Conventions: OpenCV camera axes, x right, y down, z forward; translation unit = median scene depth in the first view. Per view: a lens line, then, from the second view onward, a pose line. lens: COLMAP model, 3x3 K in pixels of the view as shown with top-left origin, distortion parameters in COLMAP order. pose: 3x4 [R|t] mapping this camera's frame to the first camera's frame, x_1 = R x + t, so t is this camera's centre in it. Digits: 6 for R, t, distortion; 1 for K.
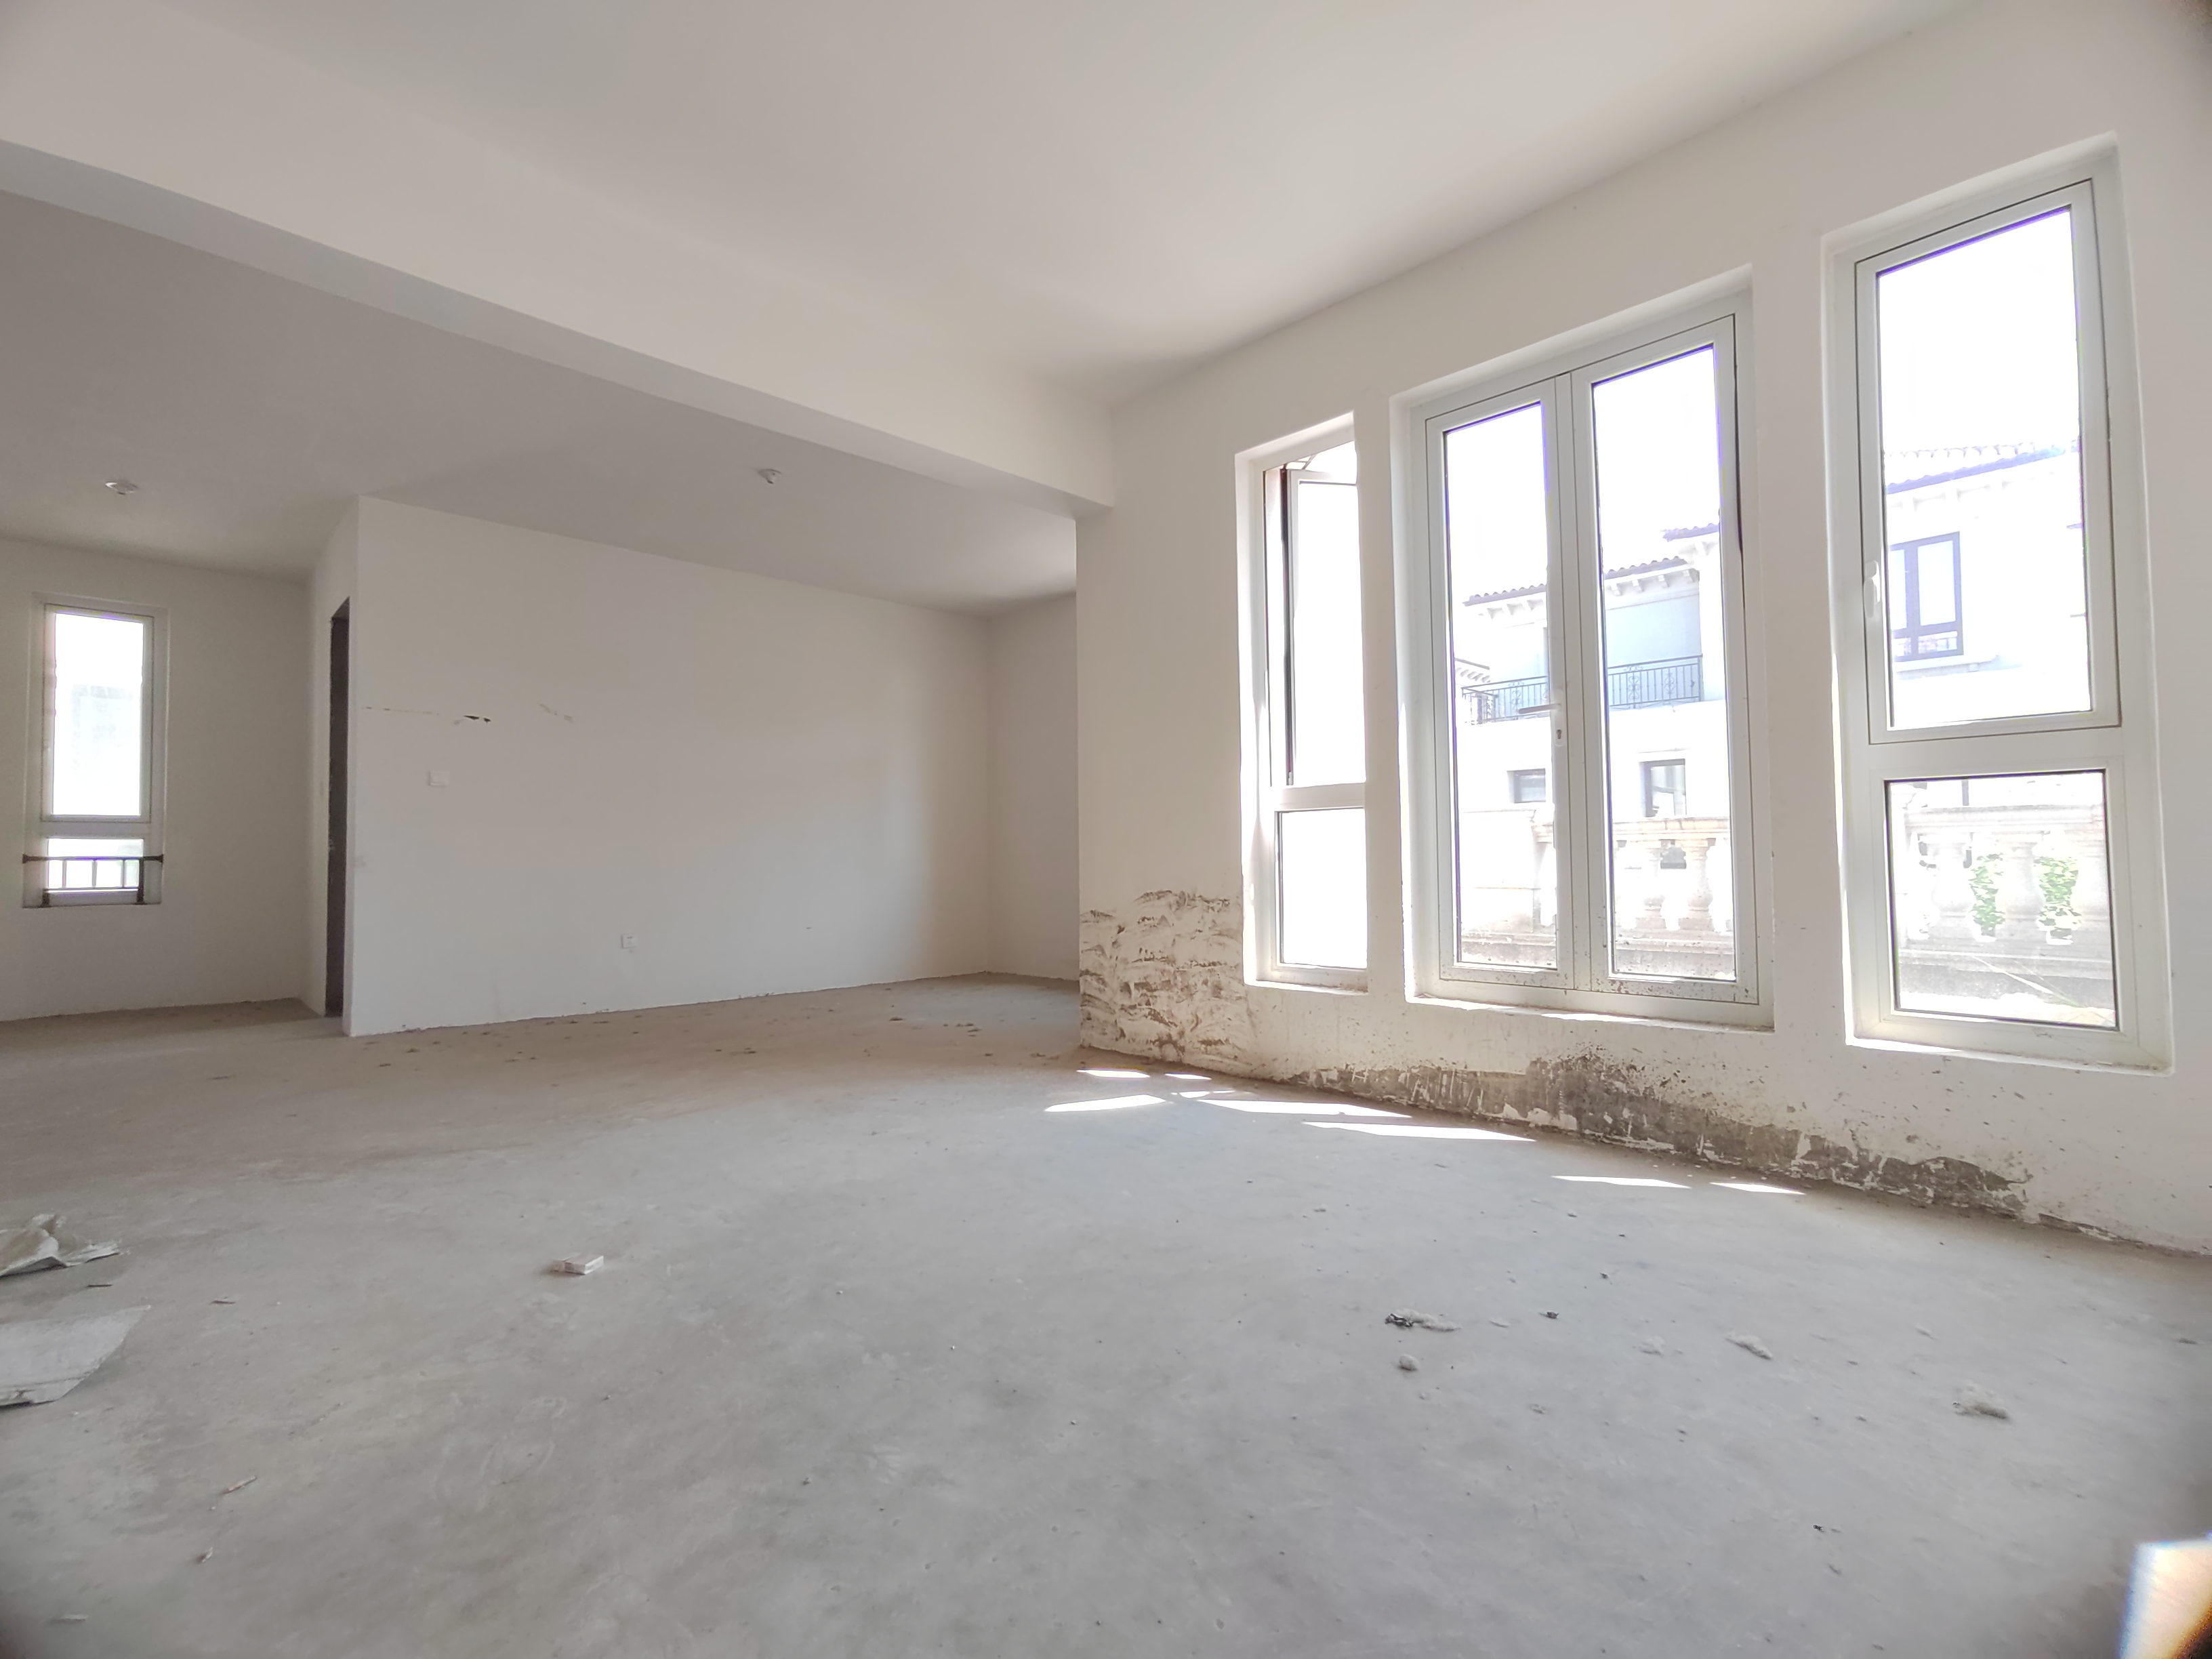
lens RADIAL K [[1024.4, 0, 1092.8], [0, 1024.4, 829.5], [0, 0, 1]] dist [-0.058320, 0.048252]
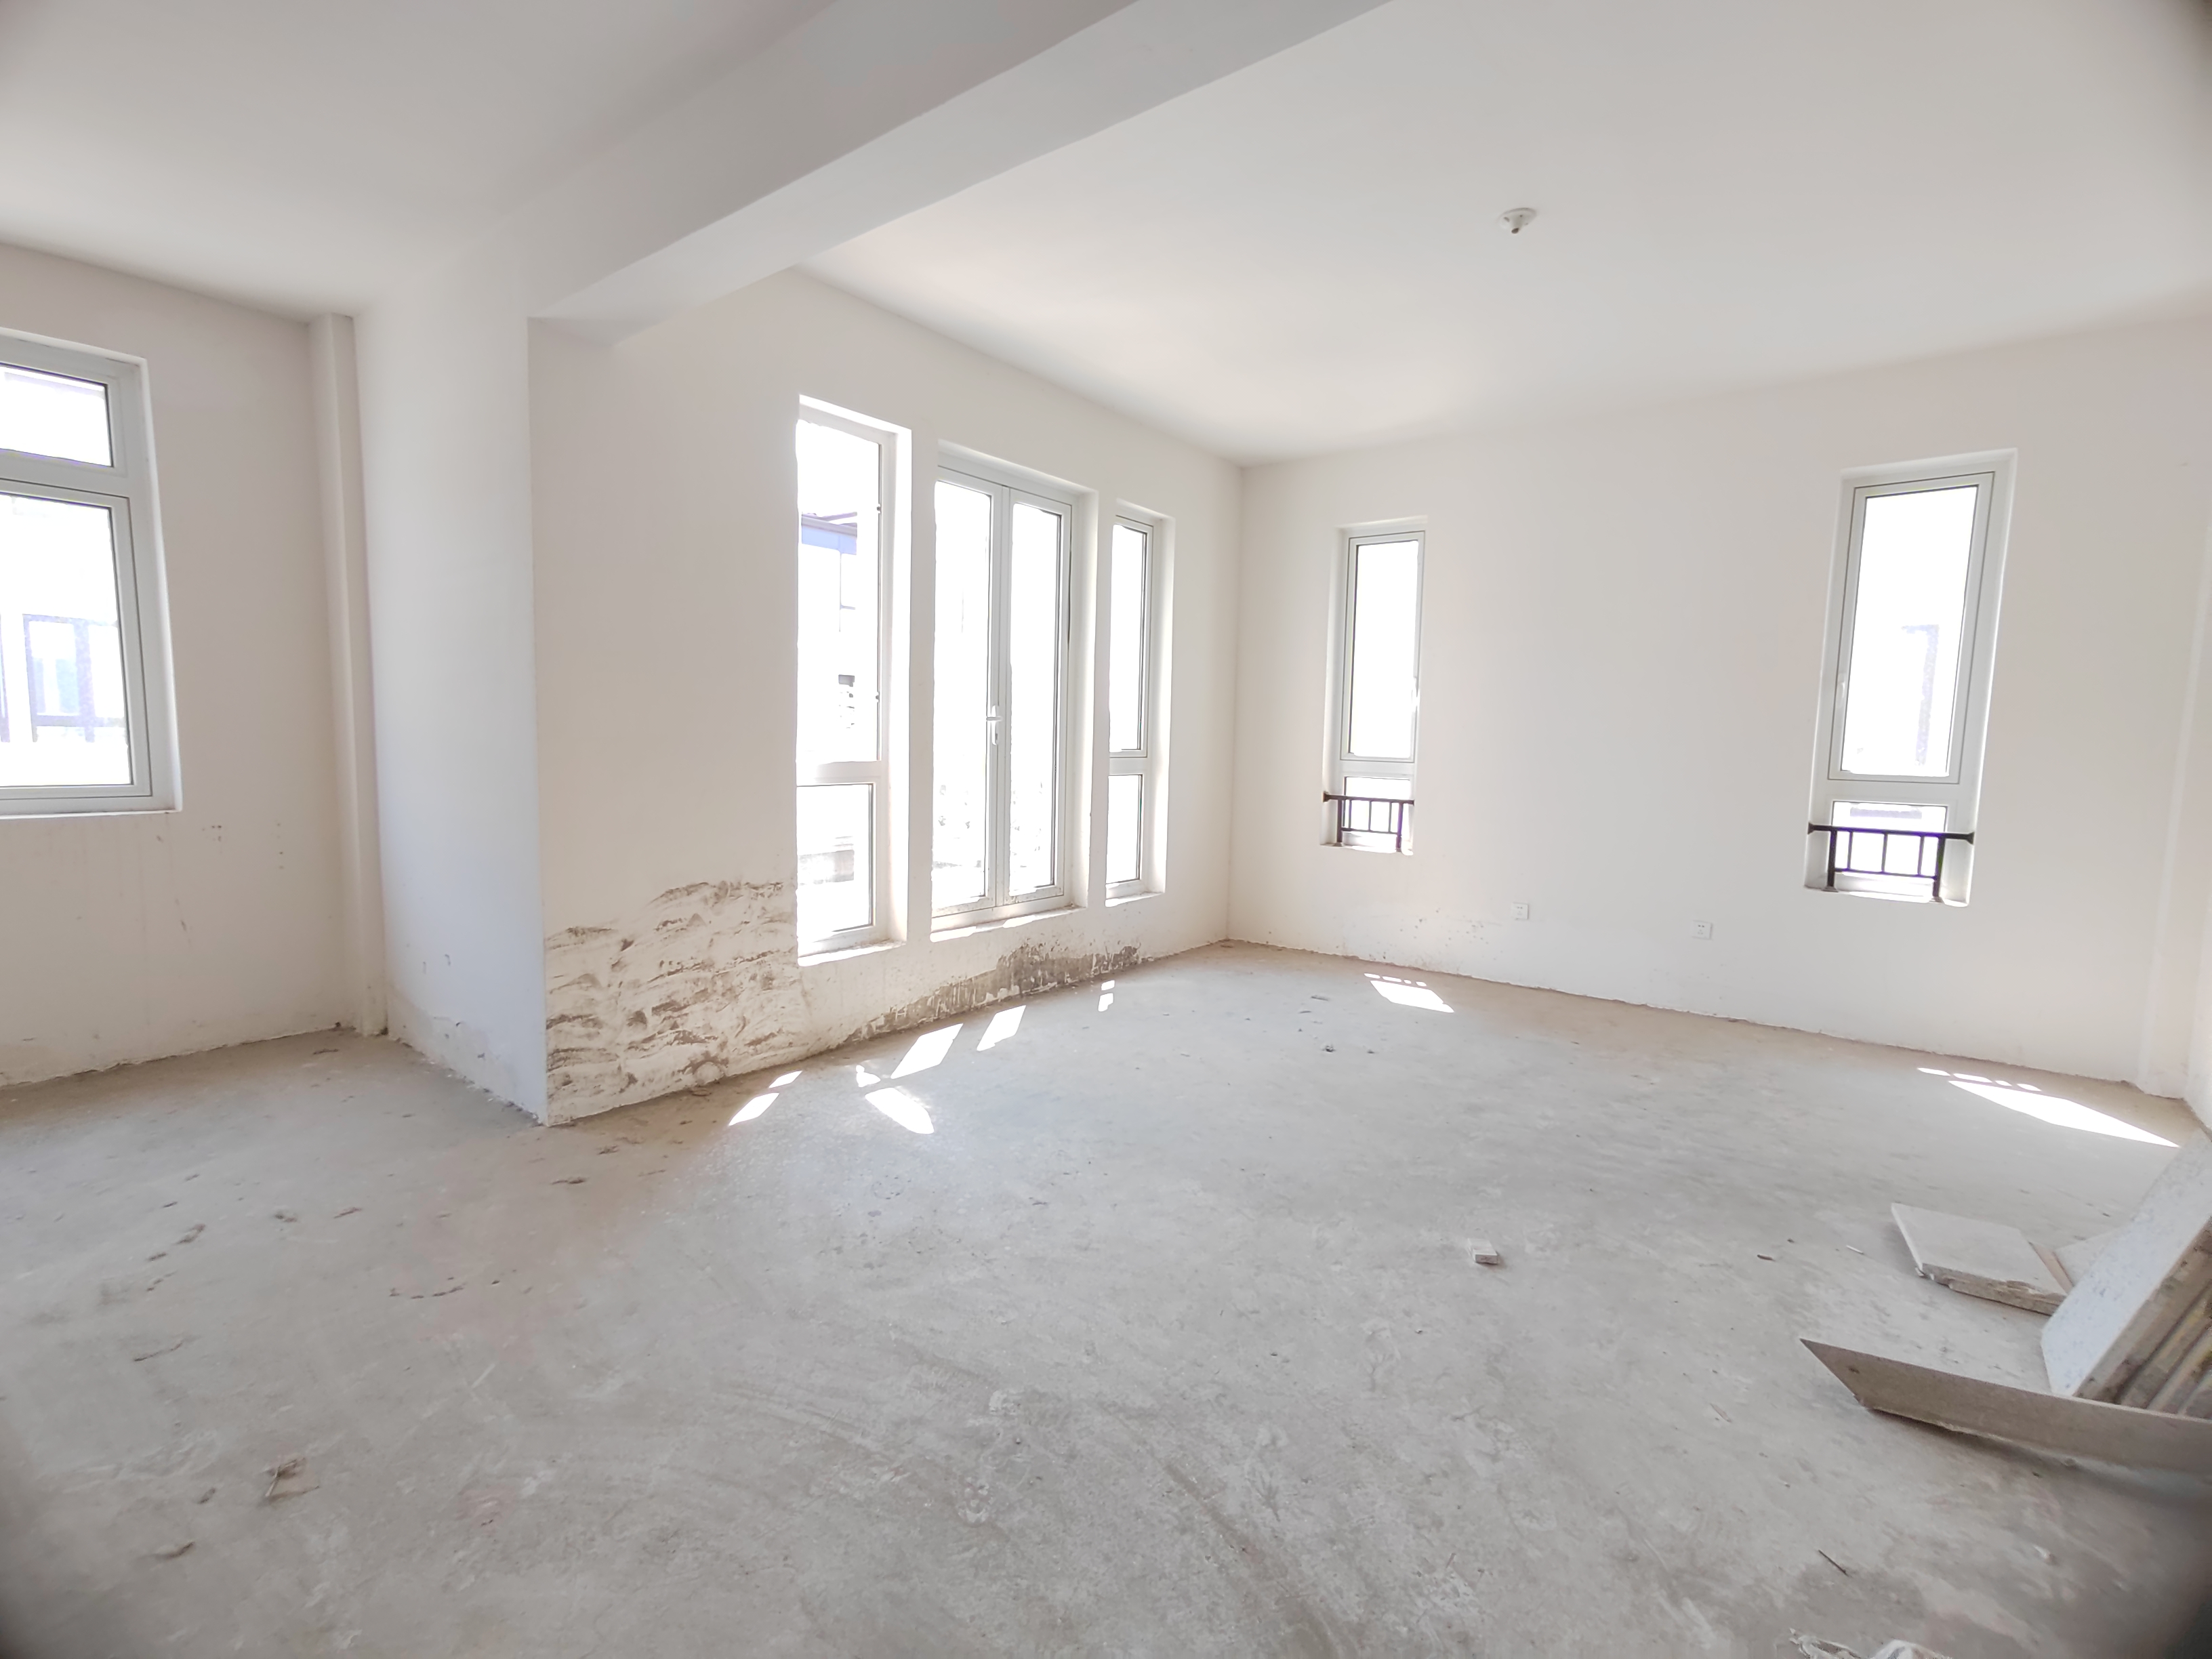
lens RADIAL K [[1024.4, 0, 1092.8], [0, 1024.4, 829.5], [0, 0, 1]] dist [-0.058320, 0.048252]
pose [[-0.153976, -0.087990, 0.984149, -0.806303], [-0.052754, 0.995338, 0.080737, -0.067900], [-0.986665, -0.039486, -0.157900, 0.855356]]
